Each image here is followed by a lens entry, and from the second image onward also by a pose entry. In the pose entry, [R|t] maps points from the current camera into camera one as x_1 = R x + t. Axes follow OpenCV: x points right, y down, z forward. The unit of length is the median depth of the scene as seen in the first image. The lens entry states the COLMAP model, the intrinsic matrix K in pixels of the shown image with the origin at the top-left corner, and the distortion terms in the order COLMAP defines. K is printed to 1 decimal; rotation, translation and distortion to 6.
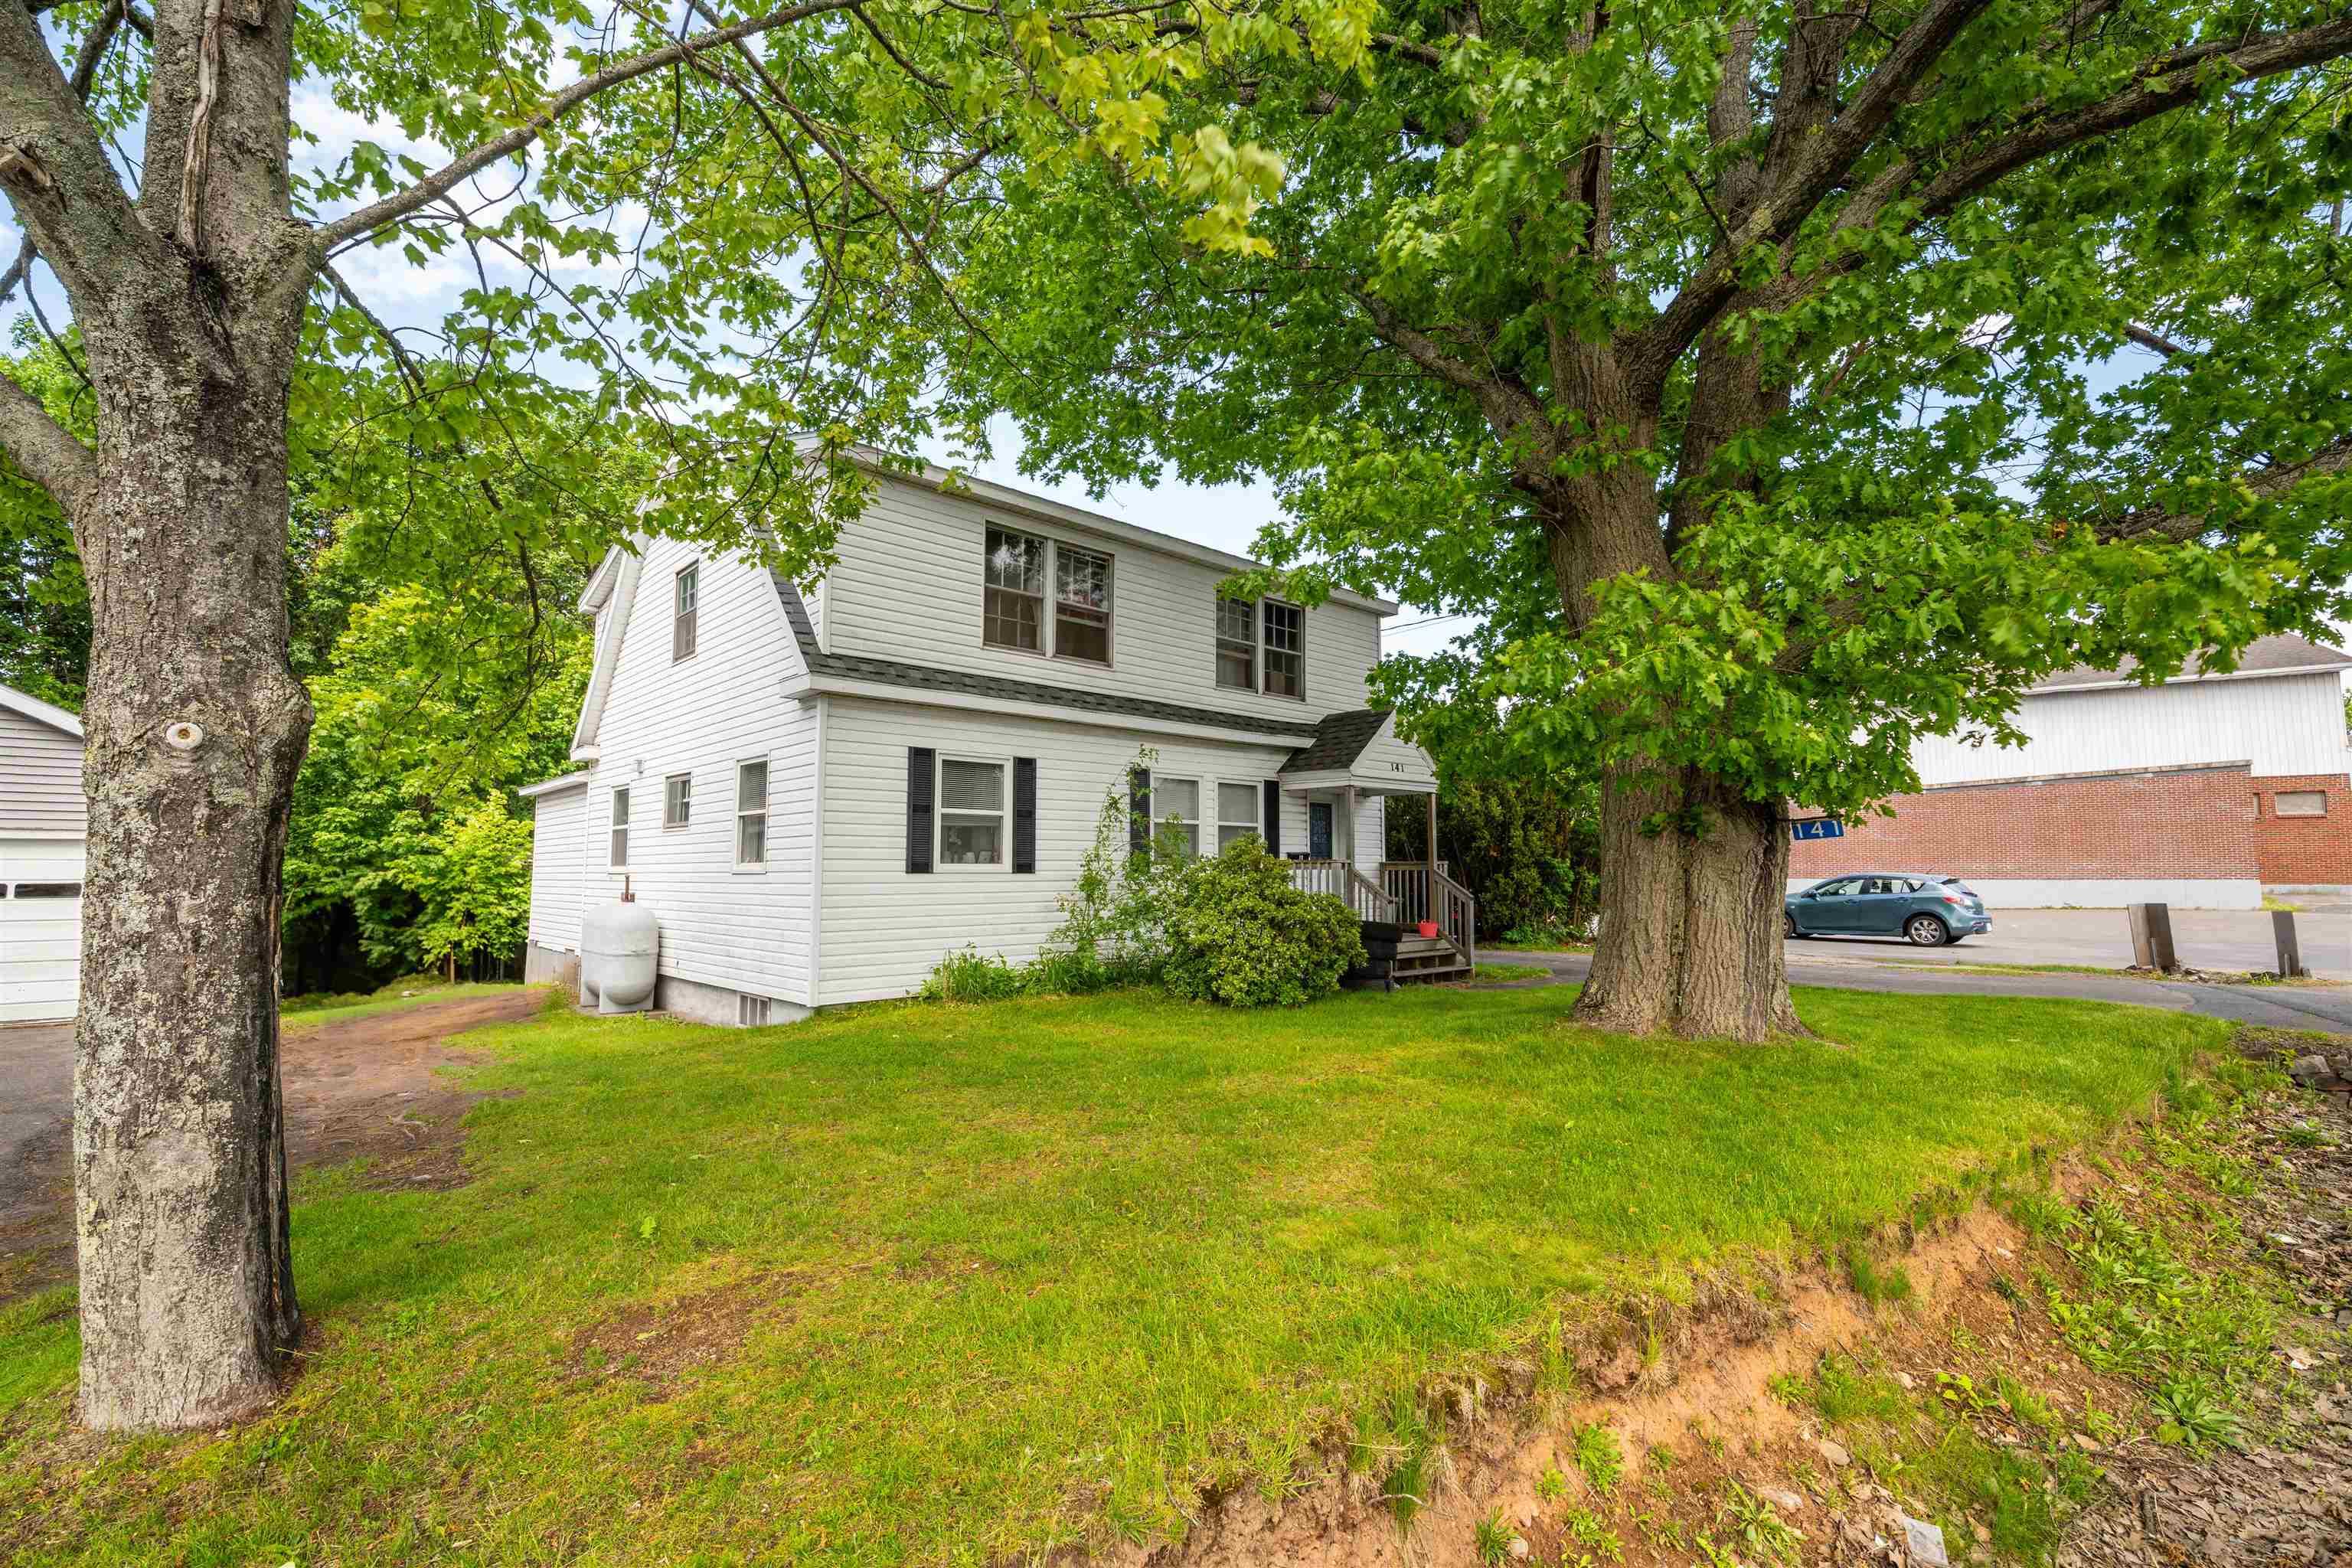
lens RADIAL K [[1038.8, 0, 1171.9], [0, 1038.8, 789.0], [0, 0, 1]] dist [0.001735, 0.000887]
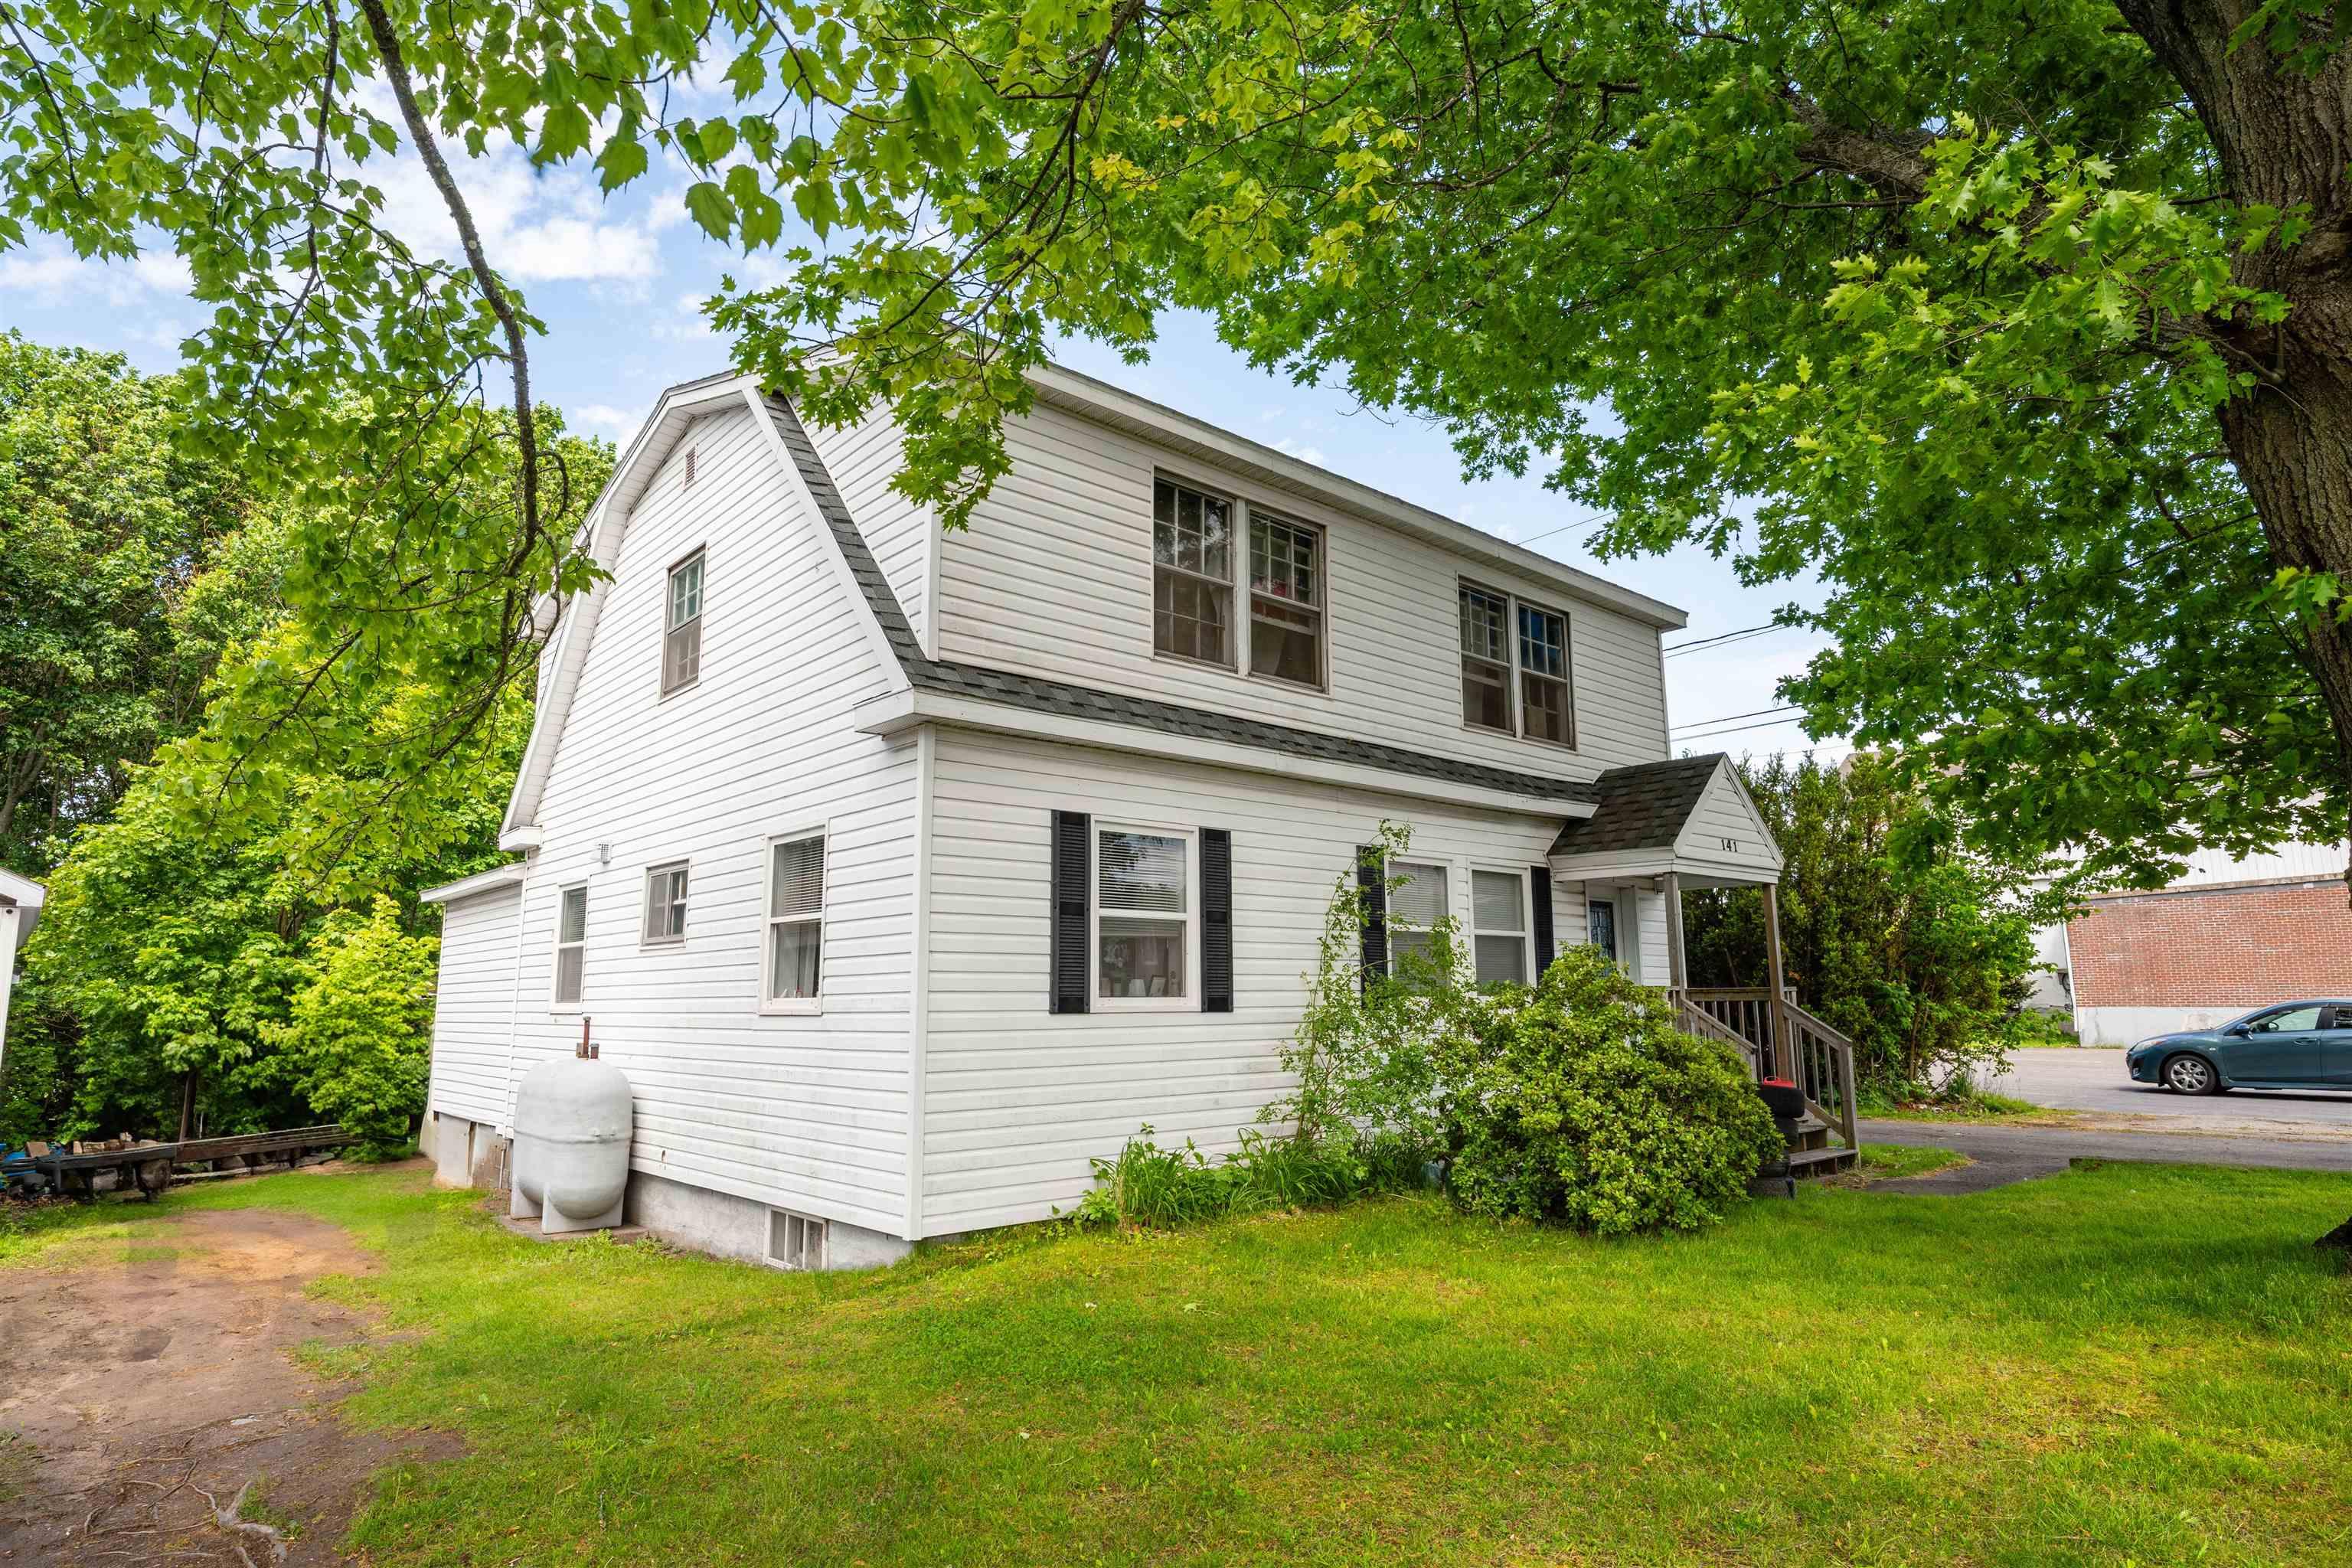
lens RADIAL K [[1301.8, 0, 1175.9], [0, 1301.8, 788.4], [0, 0, 1]] dist [-0.014283, -0.001096]
pose [[0.999696, -0.010023, -0.022540, -0.145286], [0.008107, 0.996470, -0.083559, 0.011398], [0.023298, 0.083351, 0.996248, 0.196297]]
